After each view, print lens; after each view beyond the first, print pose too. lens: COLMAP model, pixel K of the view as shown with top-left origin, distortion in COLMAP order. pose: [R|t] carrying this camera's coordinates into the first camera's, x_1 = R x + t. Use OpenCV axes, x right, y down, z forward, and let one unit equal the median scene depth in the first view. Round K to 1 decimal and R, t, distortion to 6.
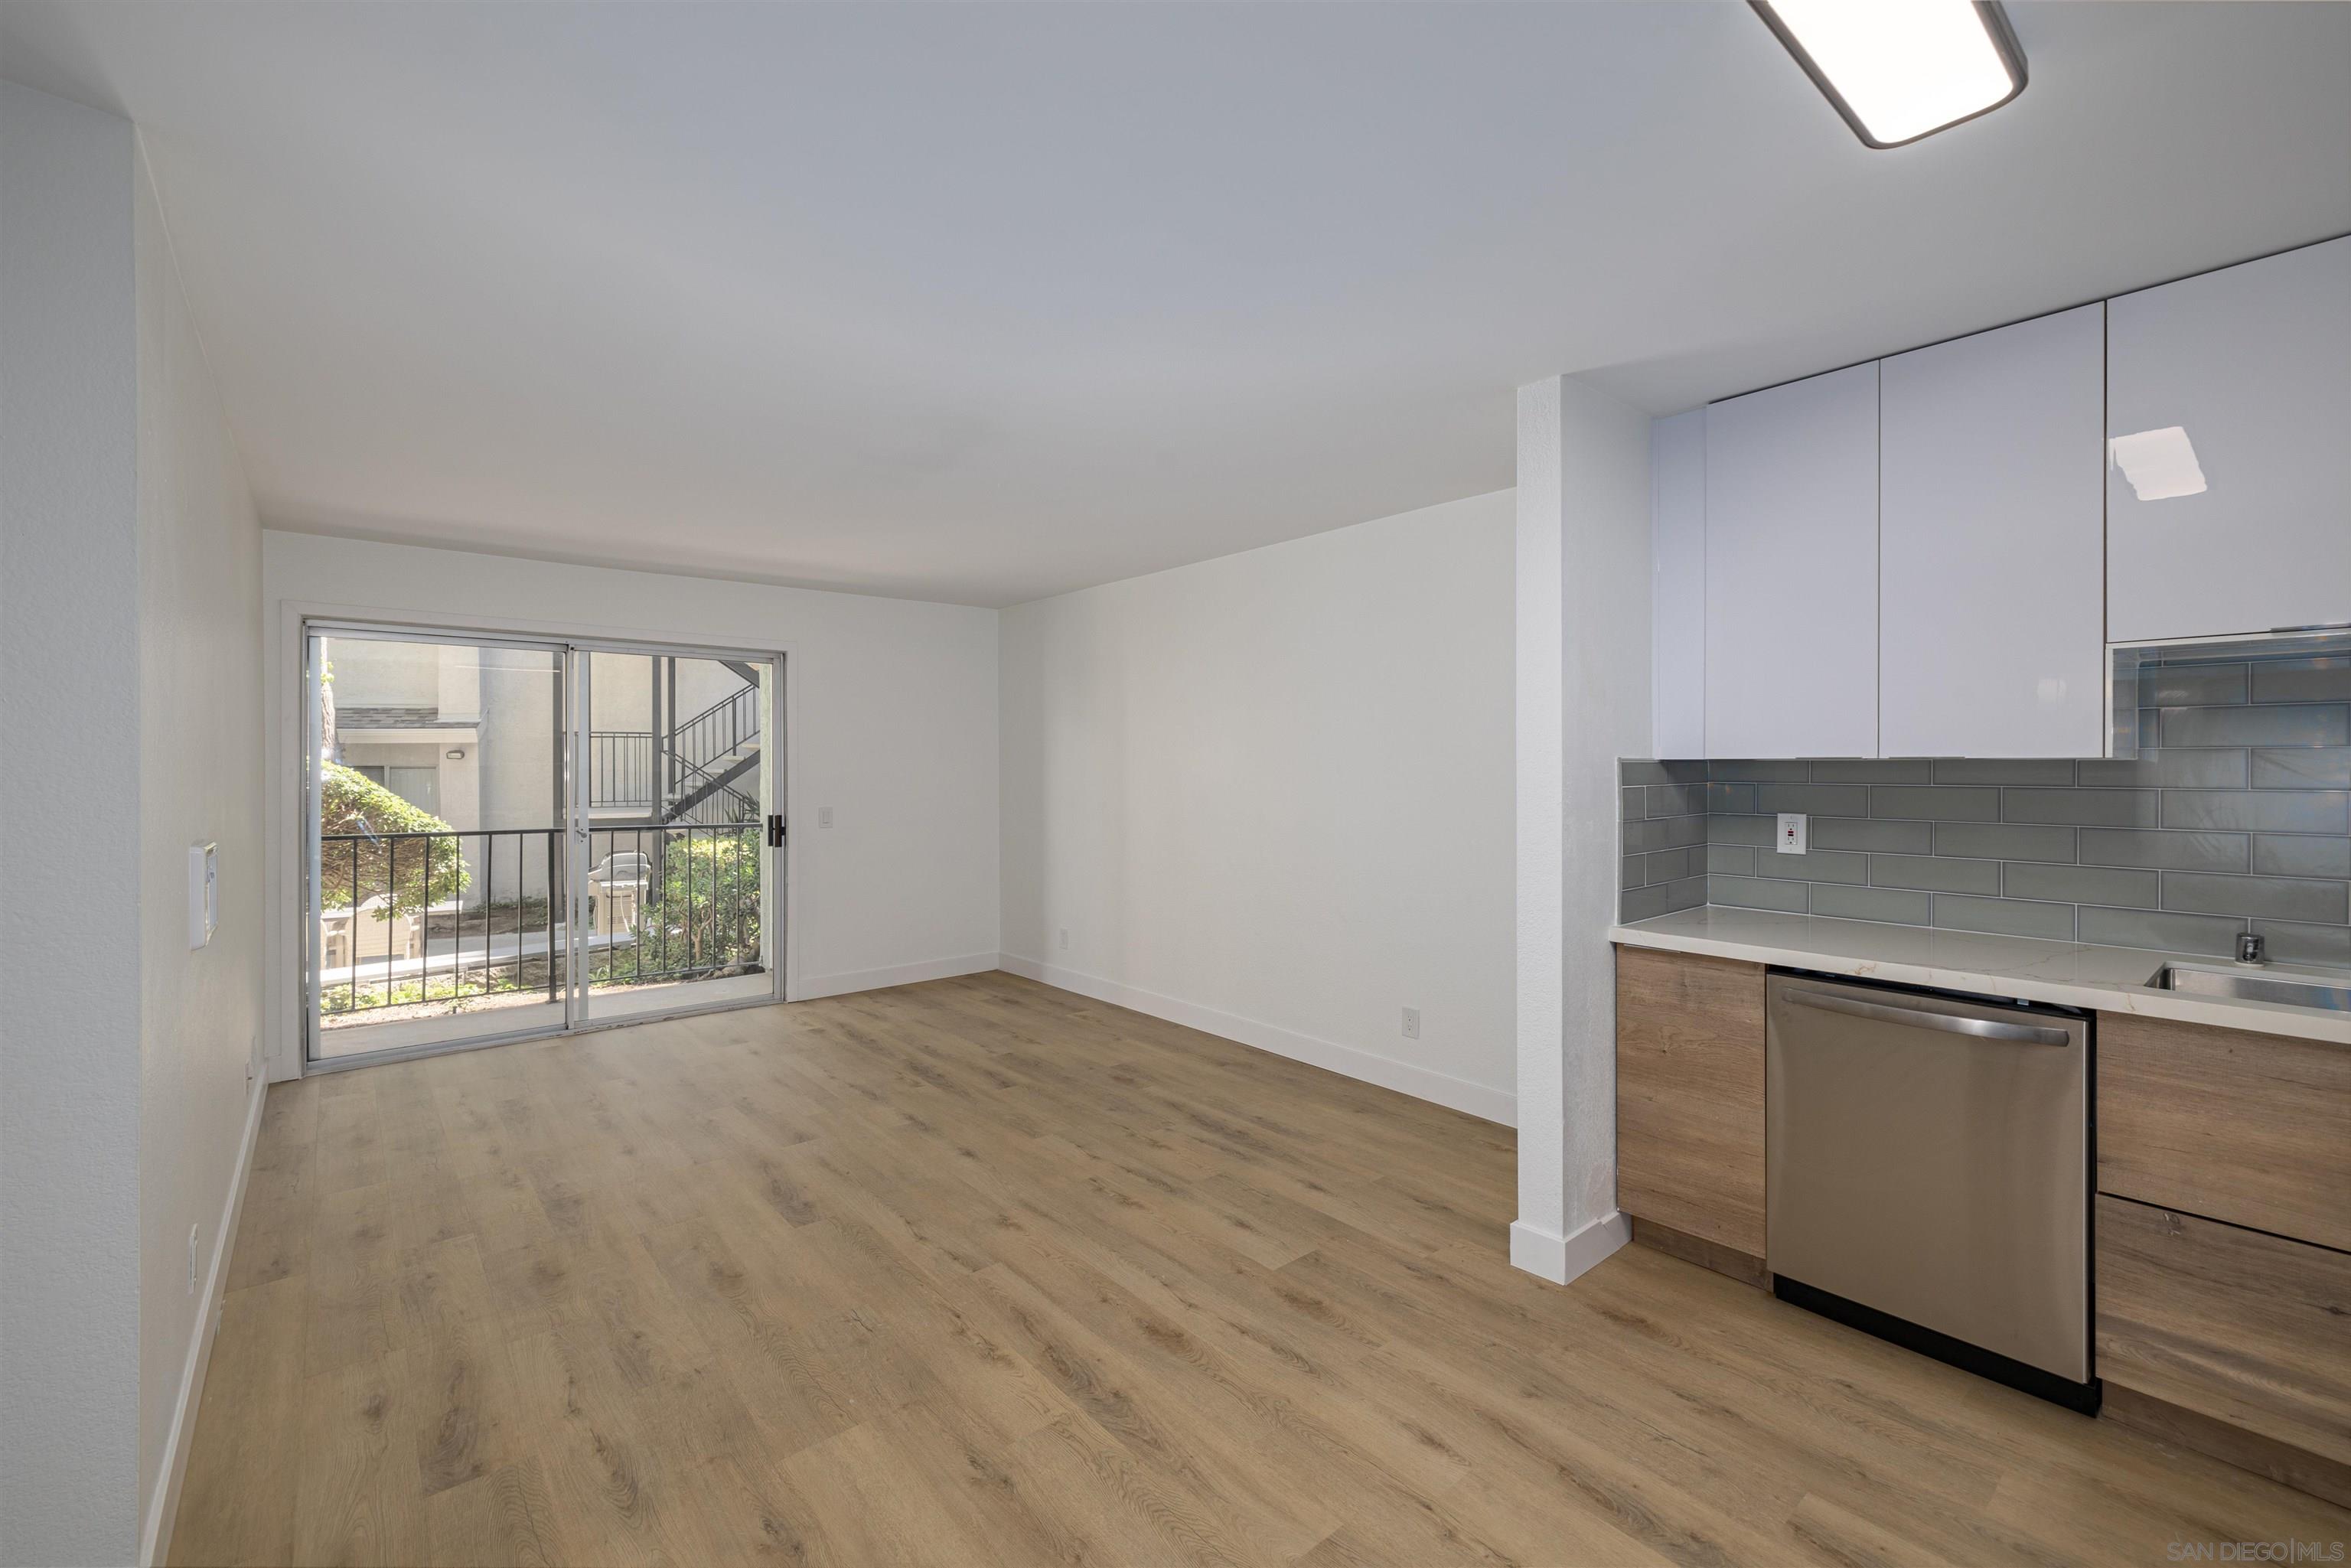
lens RADIAL K [[992.6, 0, 1141.9], [0, 992.6, 760.4], [0, 0, 1]] dist [-0.002106, 0.000504]
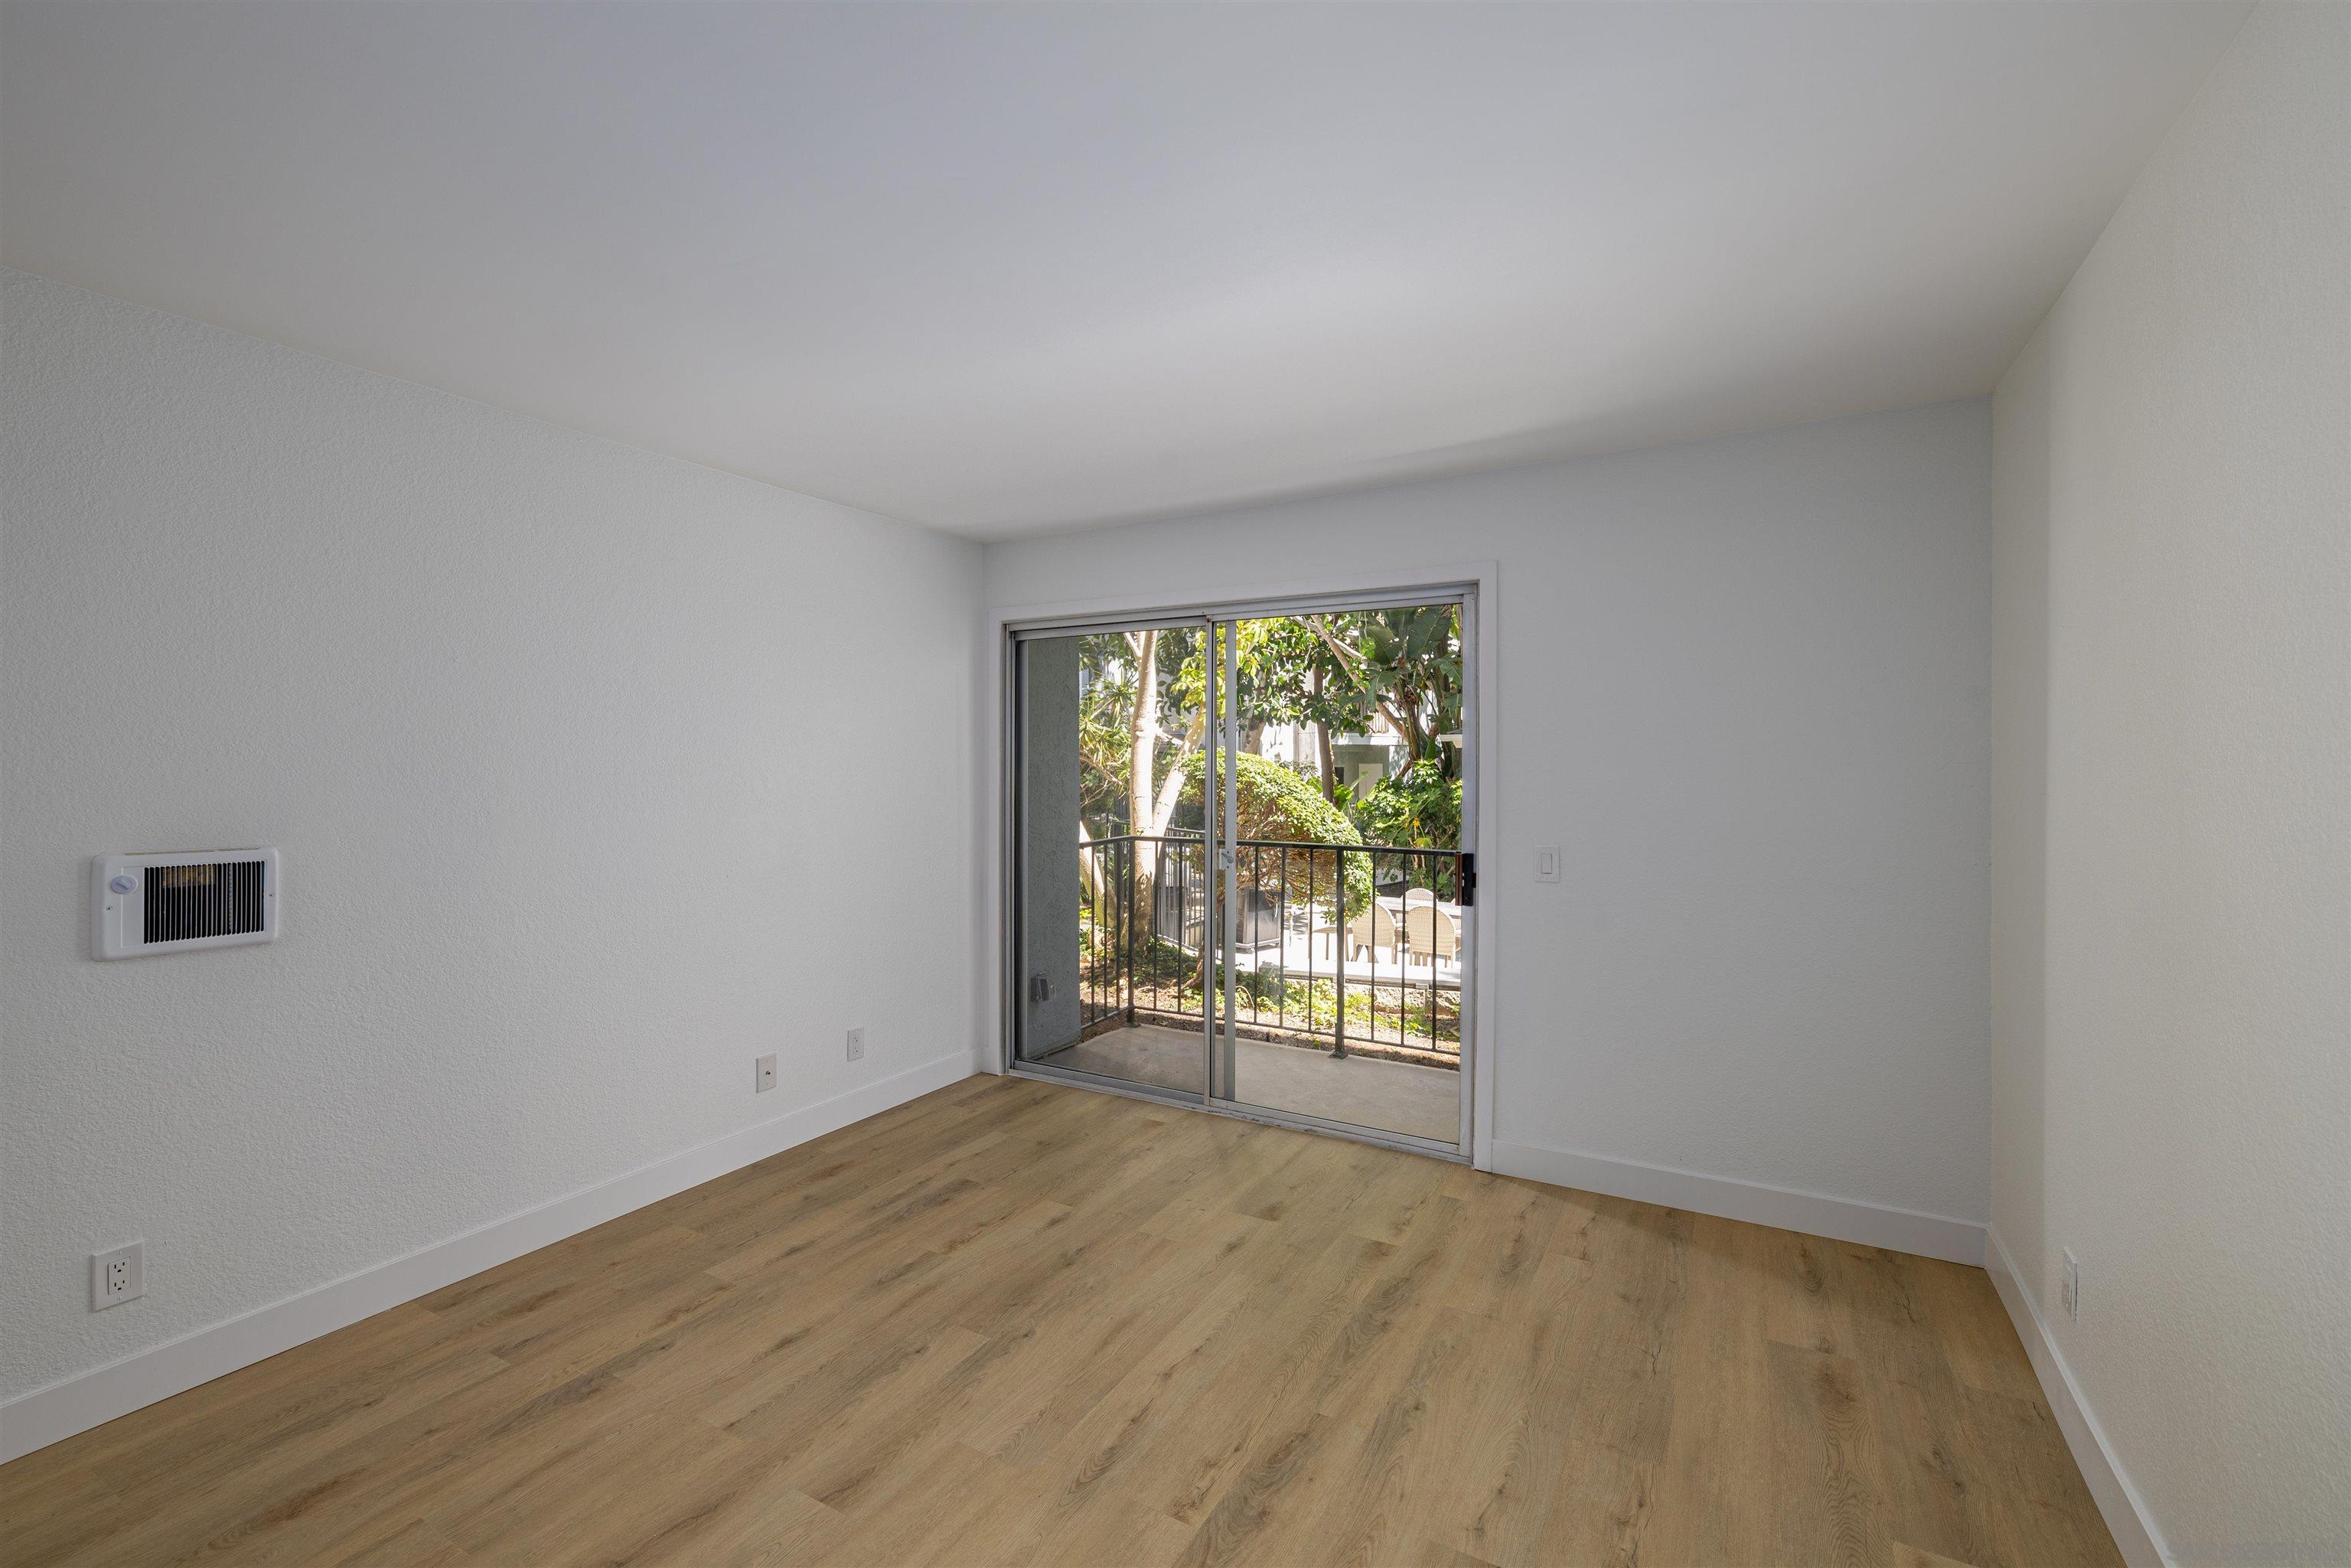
lens RADIAL K [[992.6, 0, 1176.8], [0, 992.6, 769.4], [0, 0, 1]] dist [-0.002106, 0.000504]
pose [[0.375616, 0.006718, -0.926751, 0.168918], [0.001306, 0.999969, 0.007778, -0.000805], [0.926774, -0.004132, 0.375596, 0.815939]]
